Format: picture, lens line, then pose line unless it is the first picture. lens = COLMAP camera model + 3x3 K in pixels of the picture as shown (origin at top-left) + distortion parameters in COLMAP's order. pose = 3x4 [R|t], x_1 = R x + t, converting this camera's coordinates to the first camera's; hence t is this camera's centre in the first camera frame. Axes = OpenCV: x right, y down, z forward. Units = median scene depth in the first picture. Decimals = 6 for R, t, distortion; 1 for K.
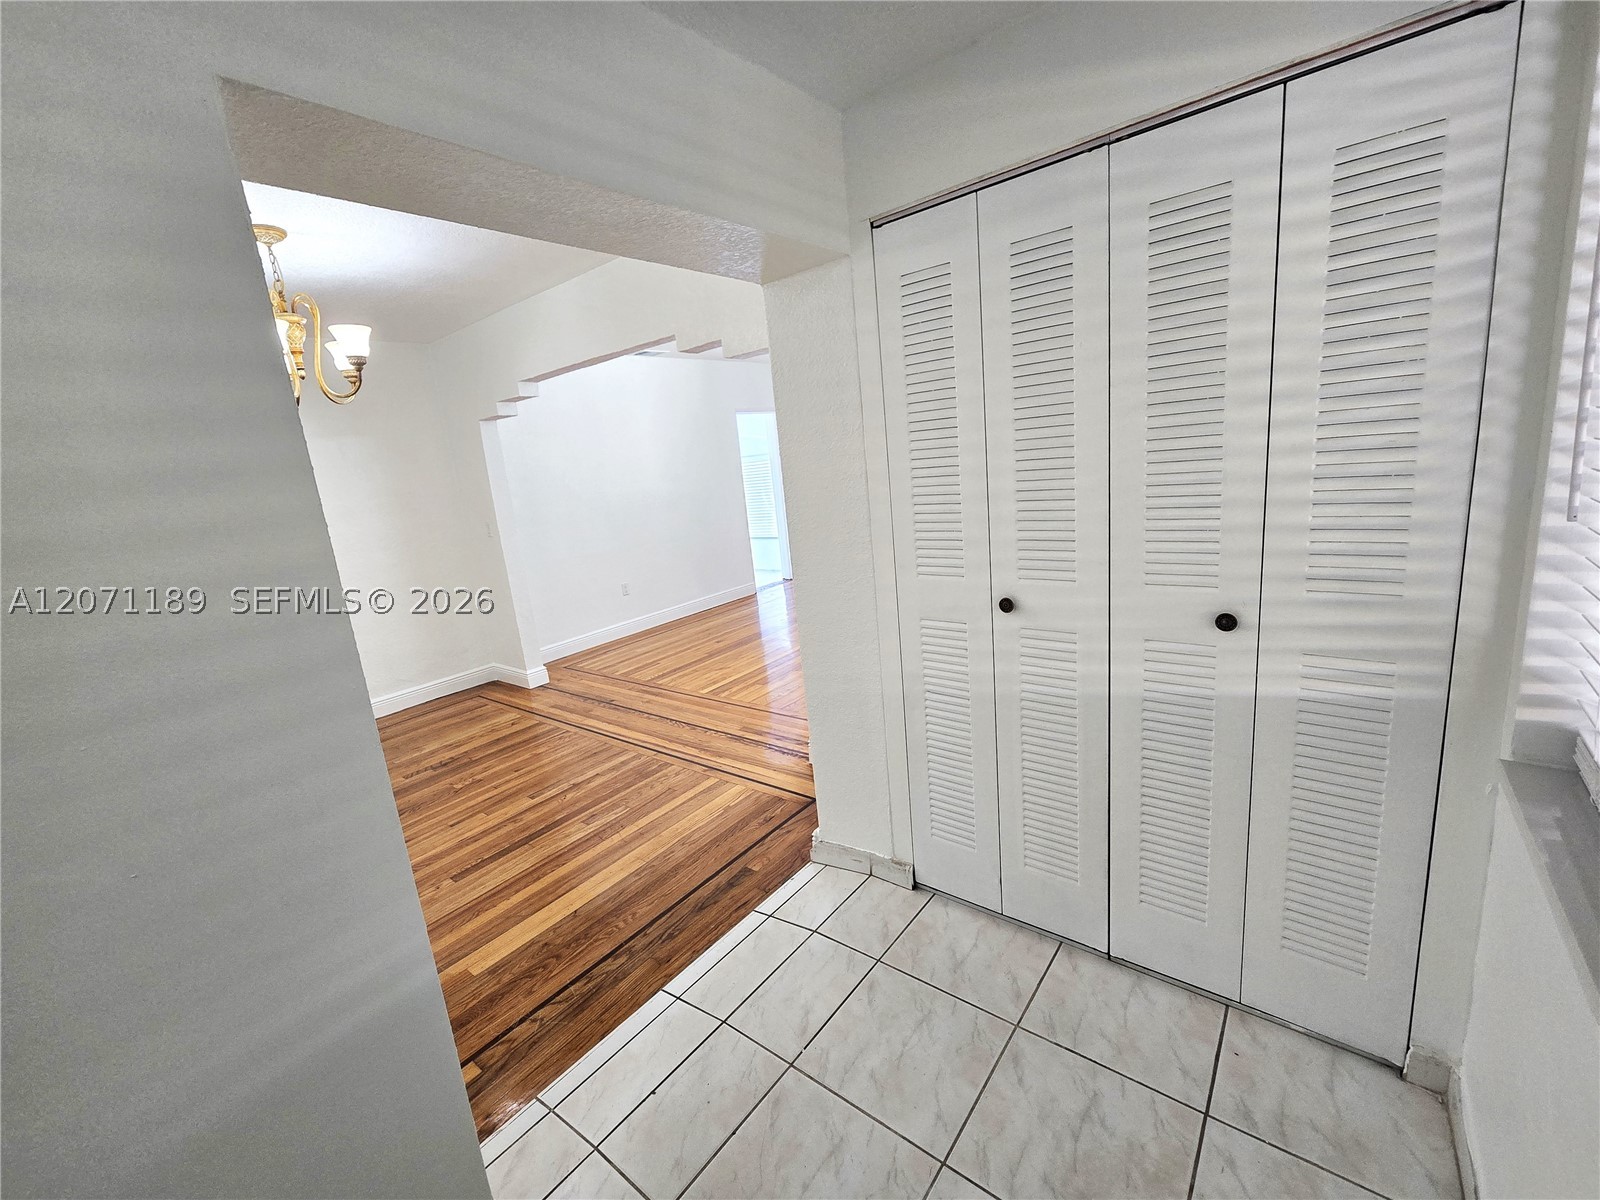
lens RADIAL K [[665.2, 0, 790.4], [0, 665.2, 596.1], [0, 0, 1]] dist [-0.000214, 0.000125]
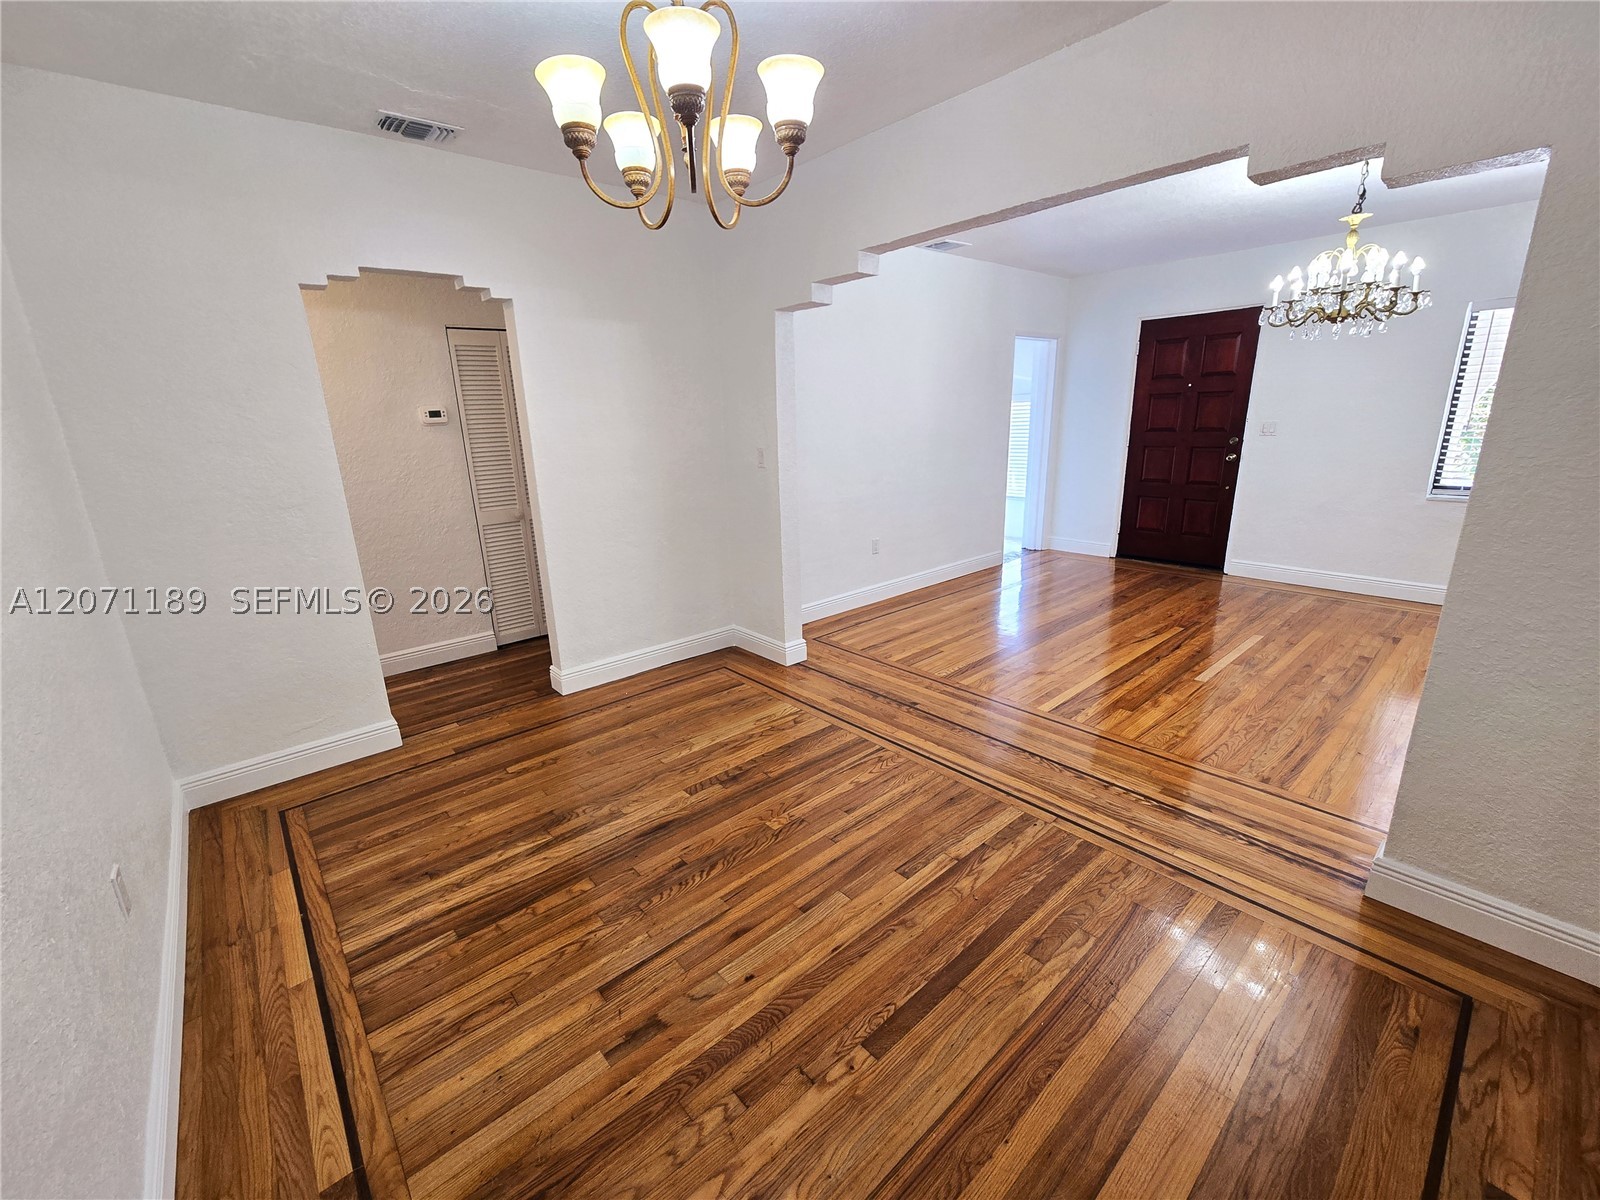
lens RADIAL K [[665.2, 0, 795.7], [0, 665.2, 597.0], [0, 0, 1]] dist [-0.000214, 0.000125]
pose [[0.983634, 0.115610, -0.138194, -0.317230], [-0.104697, 0.990966, 0.083810, -0.010394], [0.146635, -0.067970, 0.986853, 0.256274]]
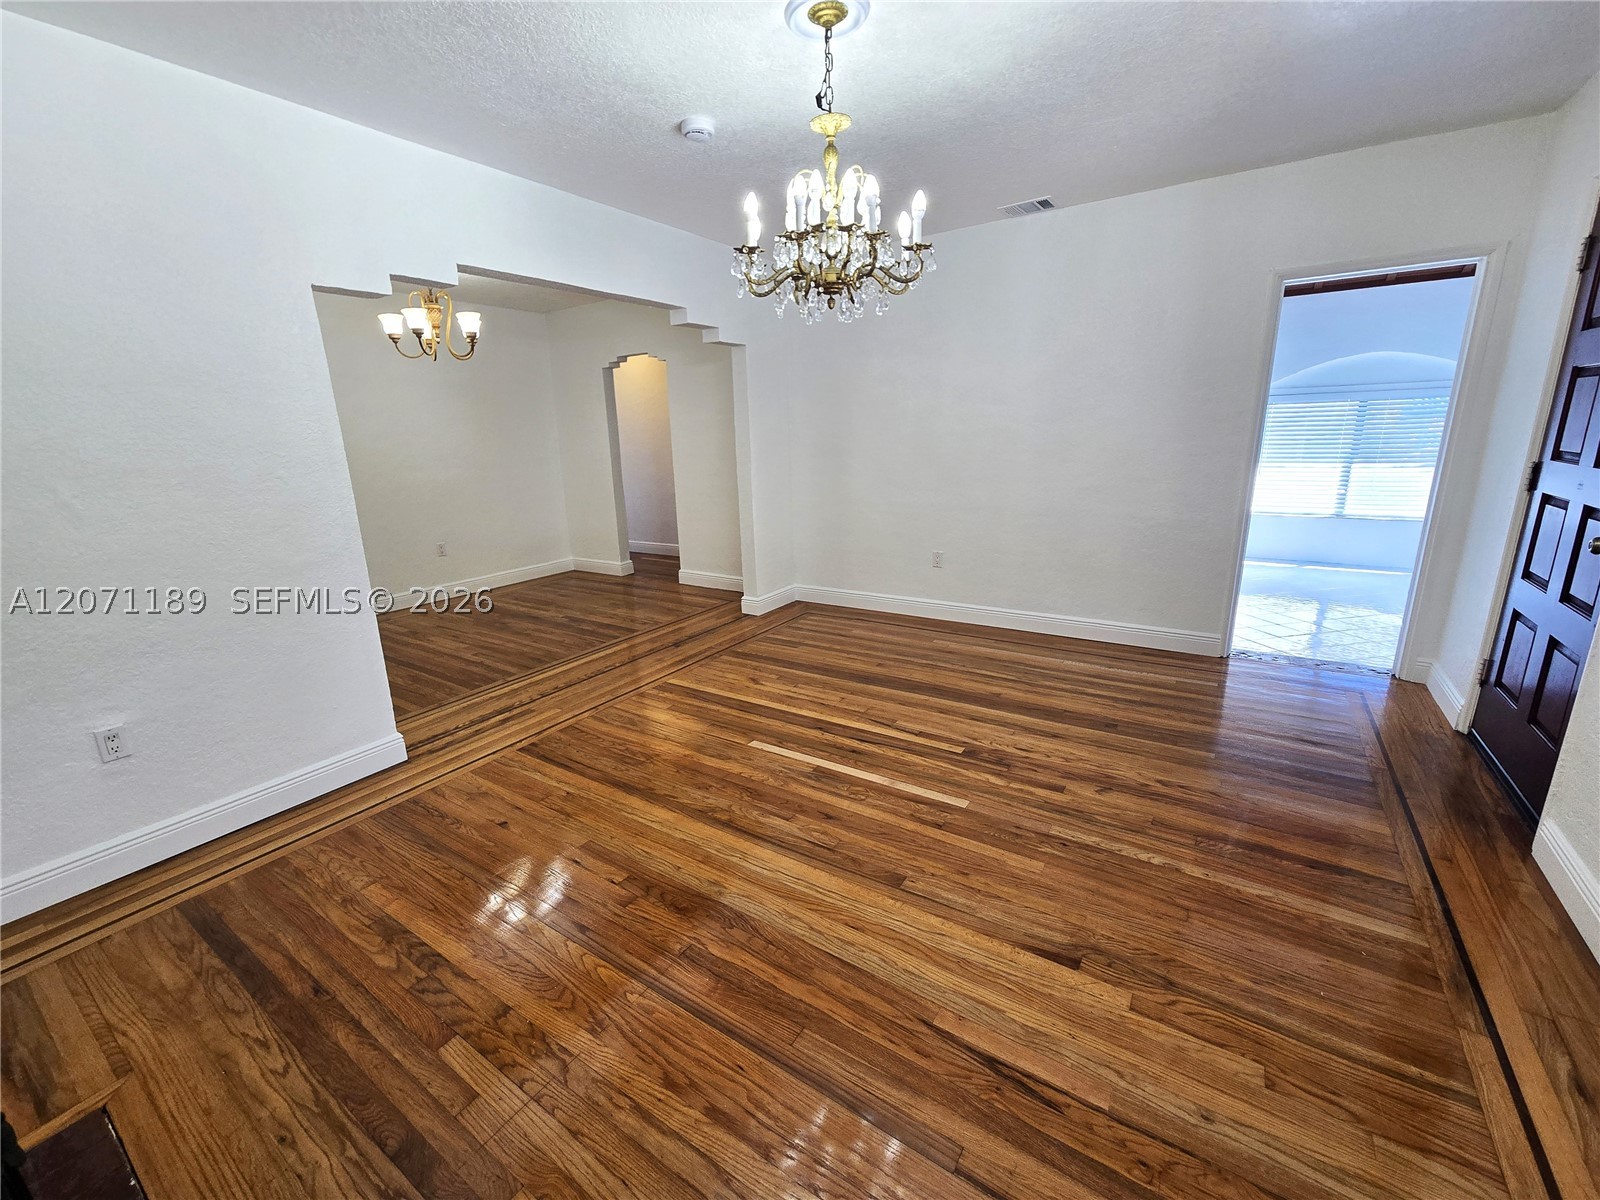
lens RADIAL K [[665.2, 0, 773.3], [0, 665.2, 602.3], [0, 0, 1]] dist [-0.000214, 0.000125]
pose [[0.081317, 0.349135, -0.933538, 0.646362], [-0.178733, 0.926564, 0.330958, -0.255861], [0.980532, 0.139941, 0.137747, 1.017327]]
